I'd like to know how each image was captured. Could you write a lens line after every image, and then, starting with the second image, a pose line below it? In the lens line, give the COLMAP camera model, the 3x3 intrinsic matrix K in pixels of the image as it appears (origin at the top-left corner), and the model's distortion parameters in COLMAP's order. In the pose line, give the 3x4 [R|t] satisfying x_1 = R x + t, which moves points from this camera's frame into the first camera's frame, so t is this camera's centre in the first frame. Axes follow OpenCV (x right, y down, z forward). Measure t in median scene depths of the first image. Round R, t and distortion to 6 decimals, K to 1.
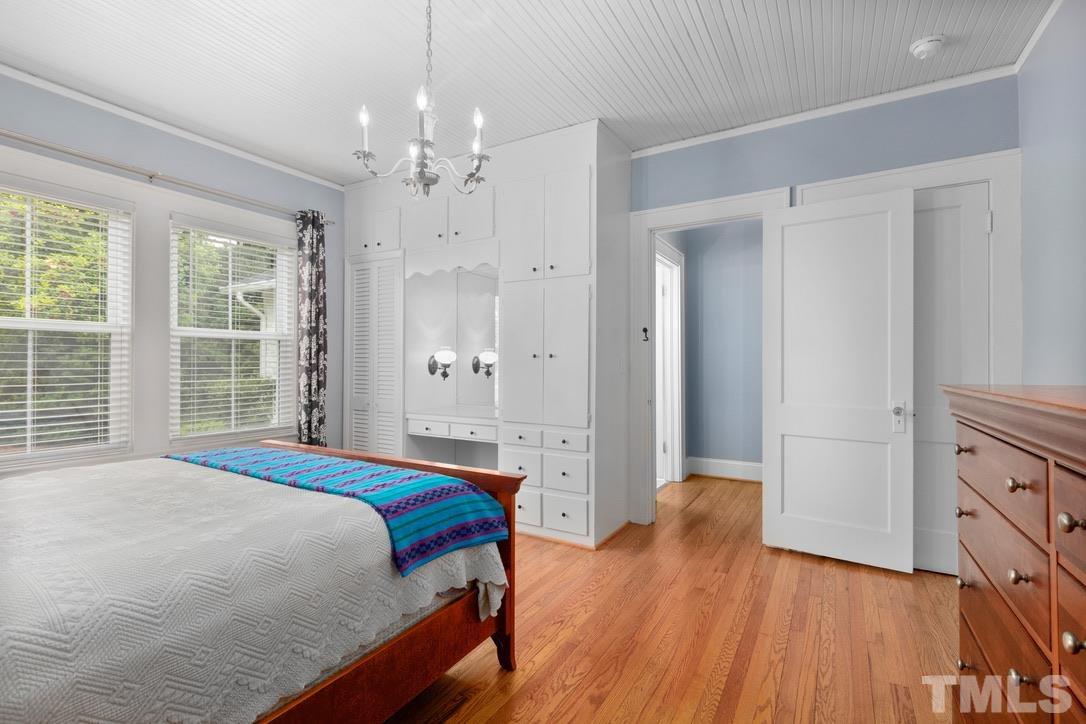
lens RADIAL K [[488.4, 0, 545.2], [0, 488.4, 361.1], [0, 0, 1]] dist [0.003780, 0.000313]
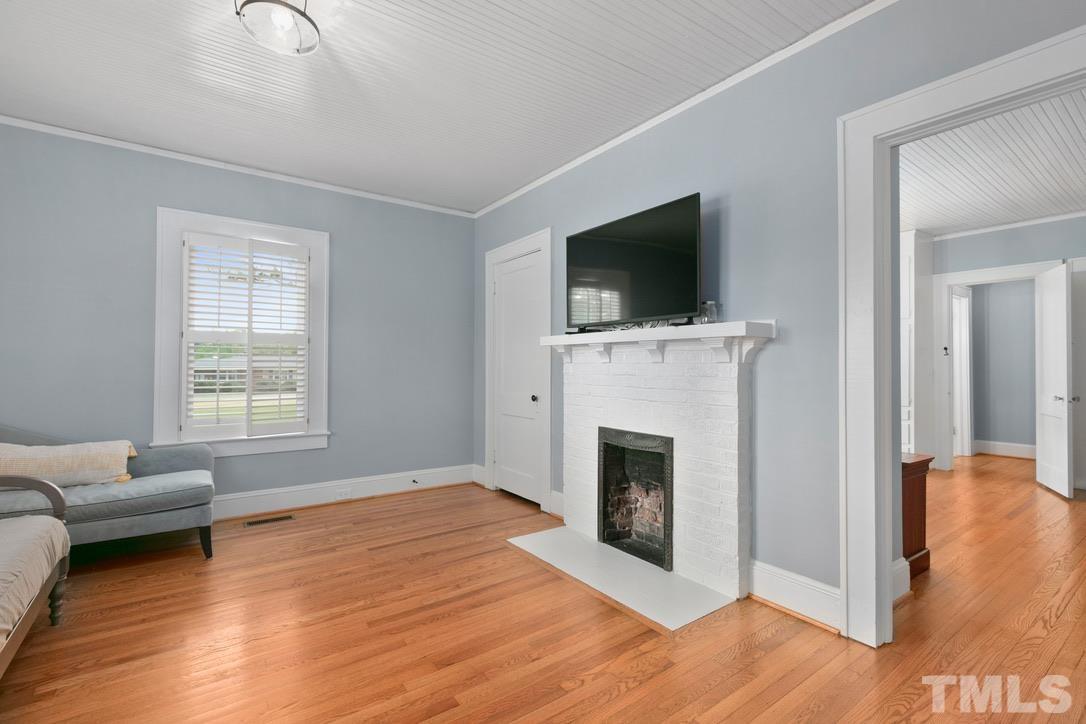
lens RADIAL K [[488.4, 0, 539.3], [0, 488.4, 363.7], [0, 0, 1]] dist [0.003780, 0.000313]
pose [[0.915320, -0.003363, -0.402714, -0.358226], [0.001603, 0.999988, -0.004707, -0.008632], [0.402724, 0.003663, 0.915314, -0.974709]]
